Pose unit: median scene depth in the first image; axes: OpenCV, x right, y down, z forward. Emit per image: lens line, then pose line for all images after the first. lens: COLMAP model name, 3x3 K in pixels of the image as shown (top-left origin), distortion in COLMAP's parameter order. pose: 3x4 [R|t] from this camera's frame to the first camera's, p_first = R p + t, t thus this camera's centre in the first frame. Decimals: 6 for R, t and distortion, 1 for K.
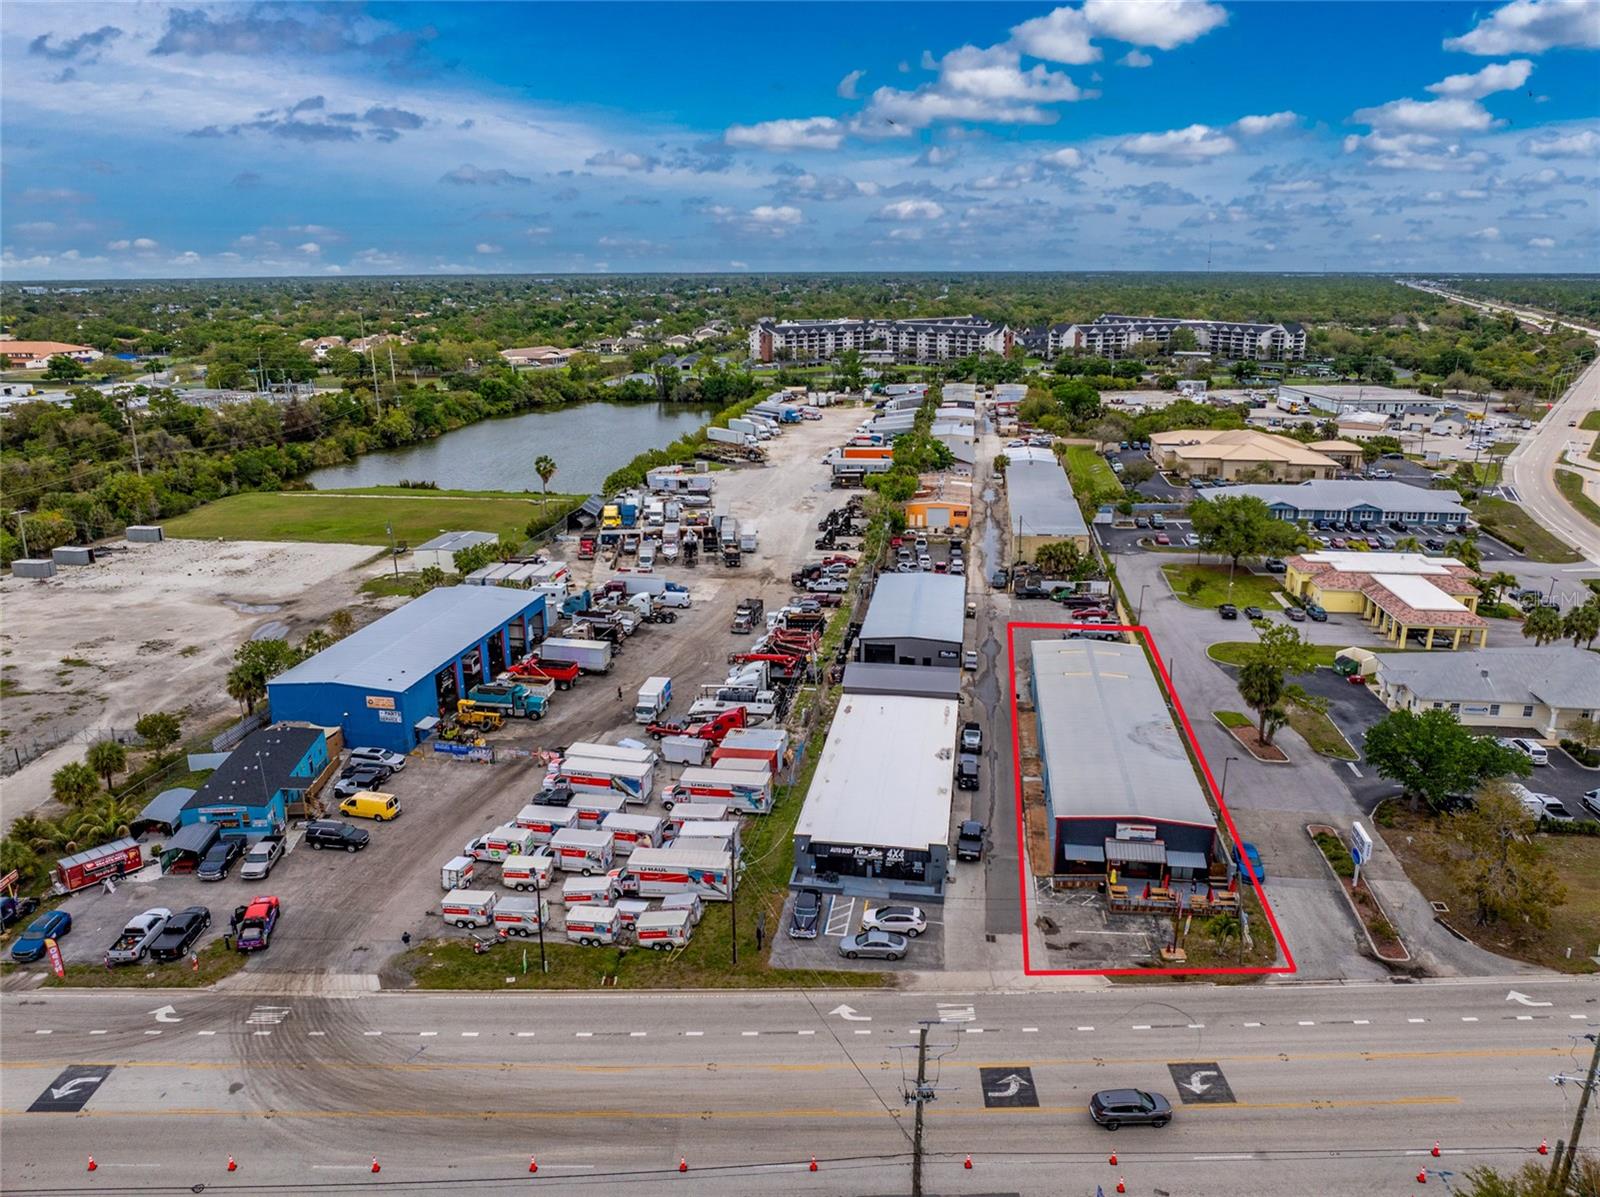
lens RADIAL K [[1157.2, 0, 800.0], [0, 1157.2, 598.5], [0, 0, 1]] dist [-0.022671, -0.031625]
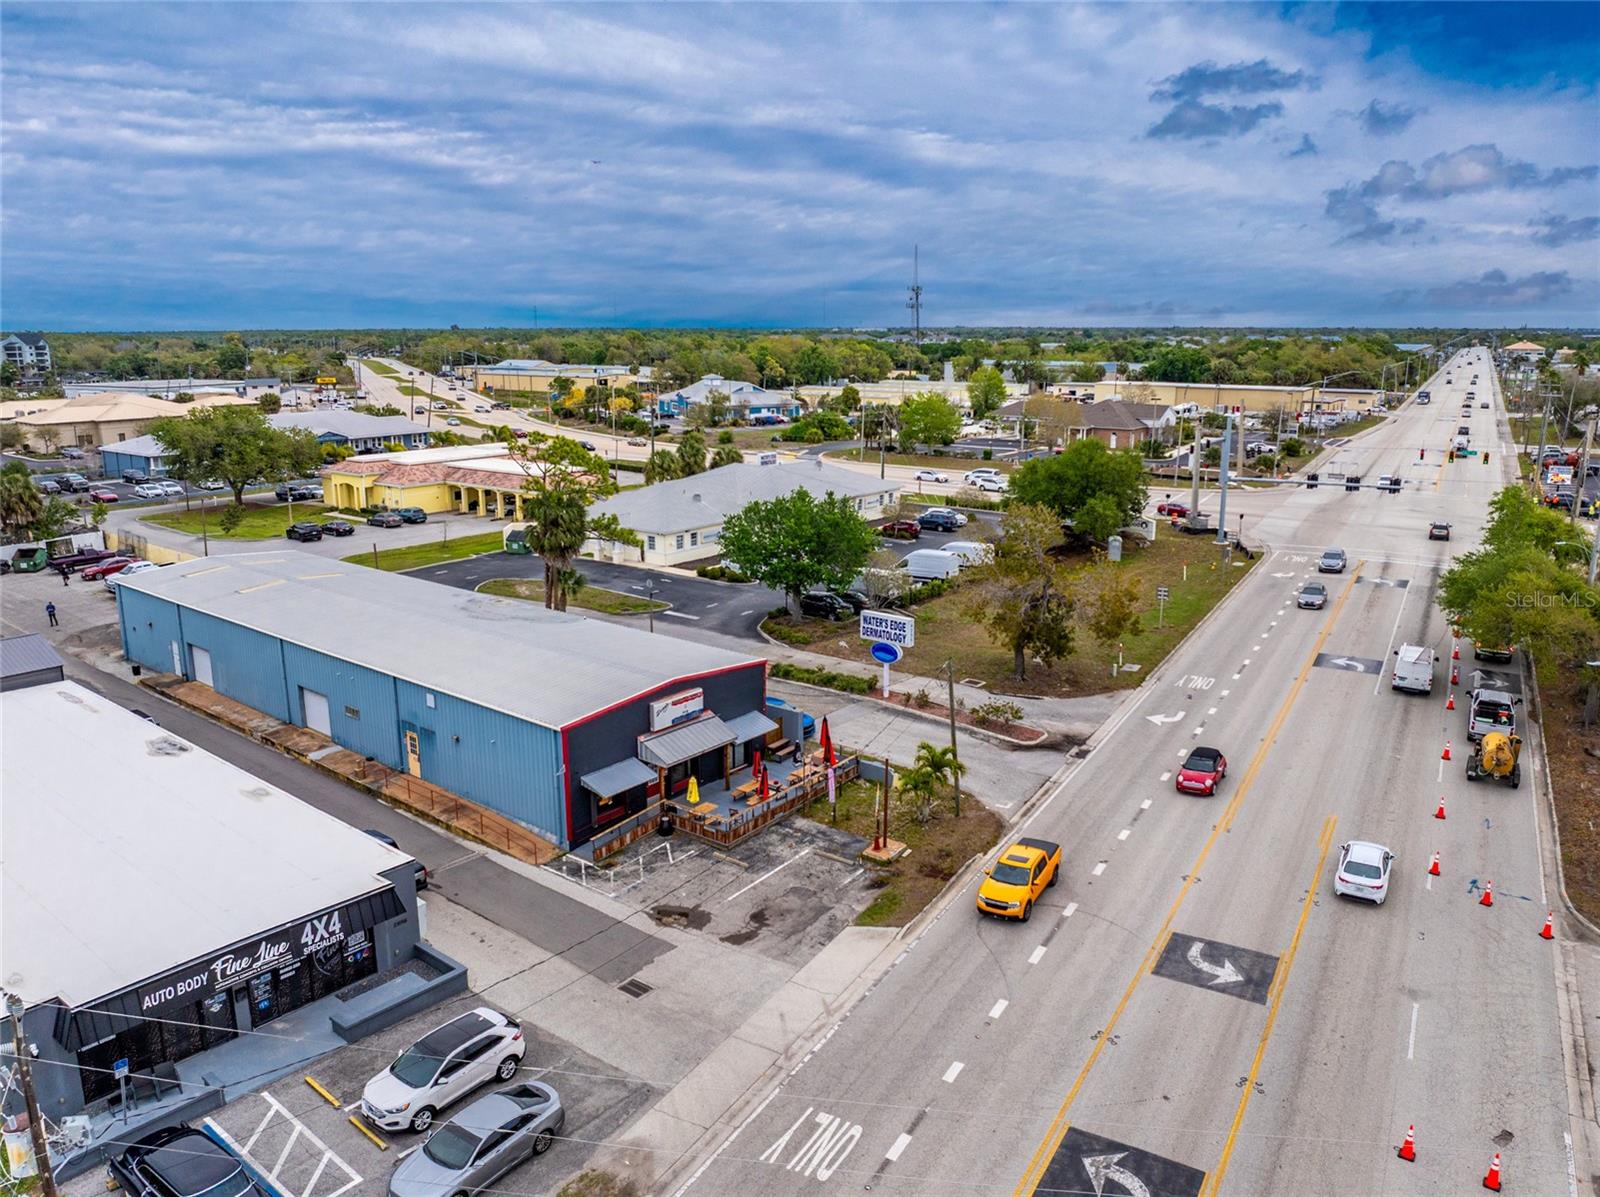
lens RADIAL K [[1157.2, 0, 800.0], [0, 1157.2, 598.5], [0, 0, 1]] dist [-0.022671, -0.031625]
pose [[0.497186, -0.186247, 0.847418, -0.139289], [0.242236, 0.967649, 0.070550, 0.124878], [-0.833143, 0.170198, 0.526218, 0.641298]]
